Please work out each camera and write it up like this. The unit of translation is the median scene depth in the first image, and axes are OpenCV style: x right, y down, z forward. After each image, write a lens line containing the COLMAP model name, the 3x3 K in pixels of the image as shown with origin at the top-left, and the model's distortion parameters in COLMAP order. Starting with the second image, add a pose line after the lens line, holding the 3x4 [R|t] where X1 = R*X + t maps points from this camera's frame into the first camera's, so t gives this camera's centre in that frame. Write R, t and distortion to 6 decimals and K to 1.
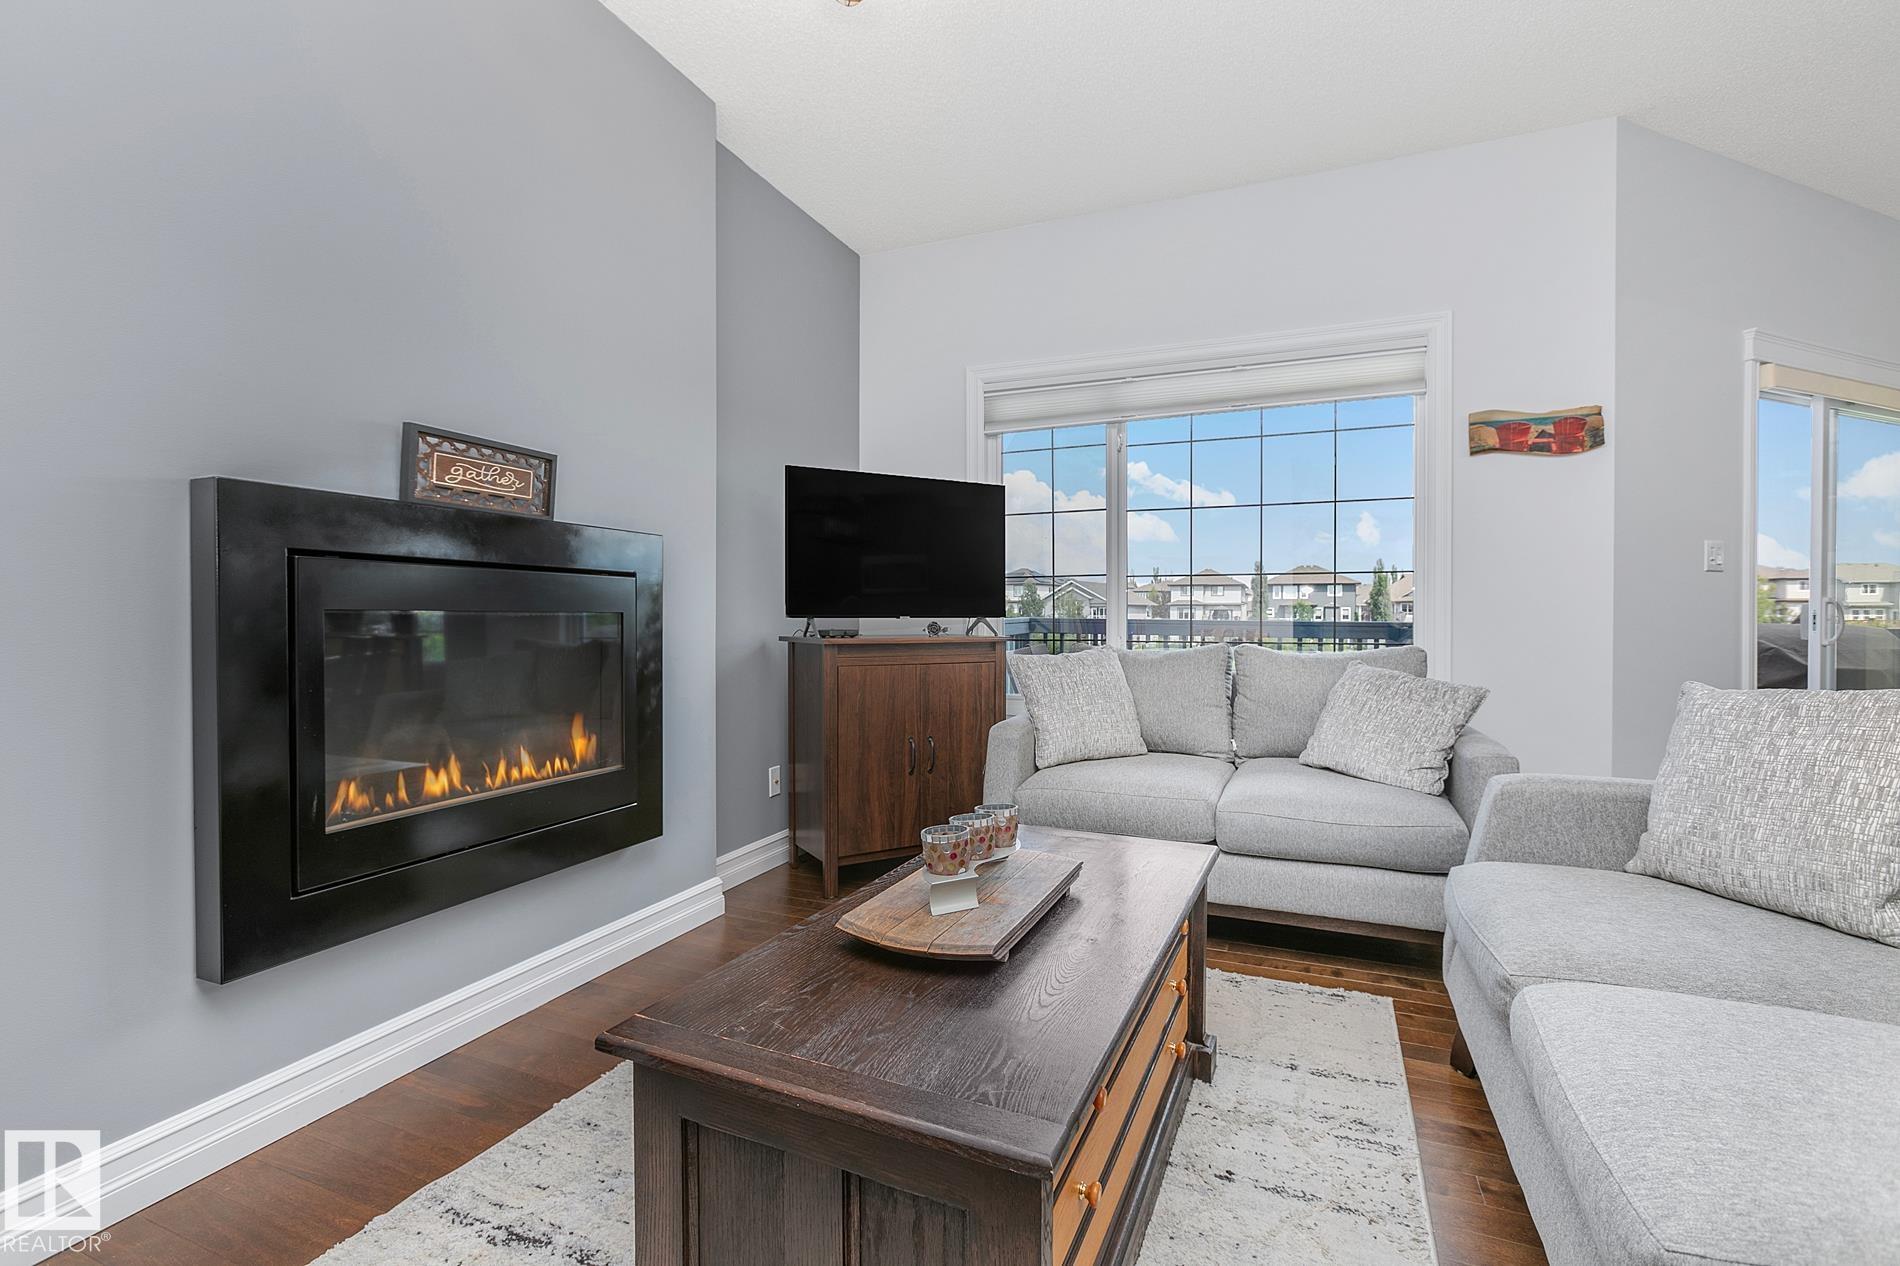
lens RADIAL K [[848.6, 0, 940.8], [0, 848.6, 629.2], [0, 0, 1]] dist [-0.009283, 0.006453]
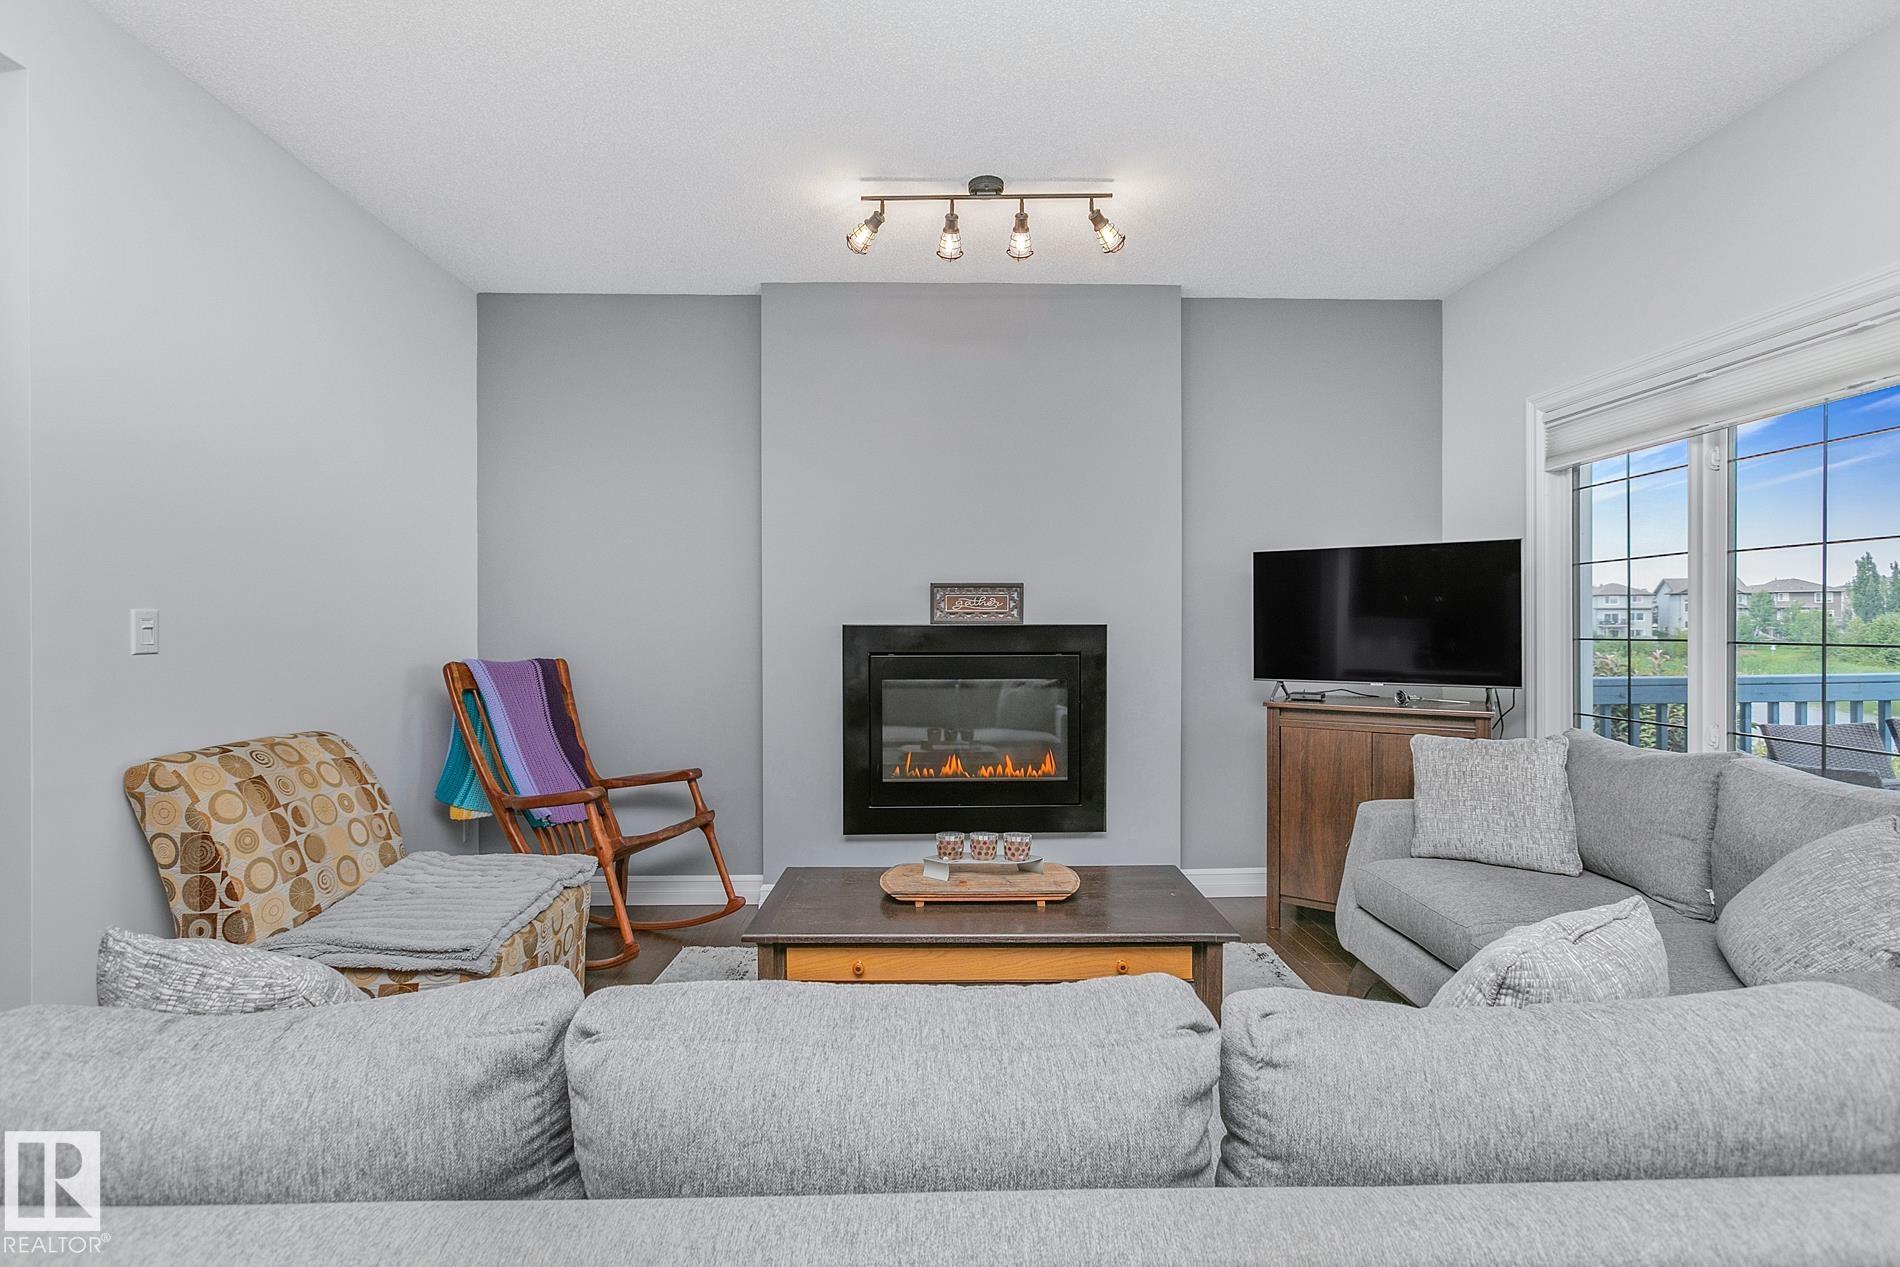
lens RADIAL K [[848.6, 0, 946.3], [0, 848.6, 628.3], [0, 0, 1]] dist [-0.009283, 0.006453]
pose [[0.428228, 0.004928, -0.903657, 0.712600], [-0.007132, 0.999972, 0.002074, -0.086638], [0.903643, 0.005557, 0.428251, 0.108880]]
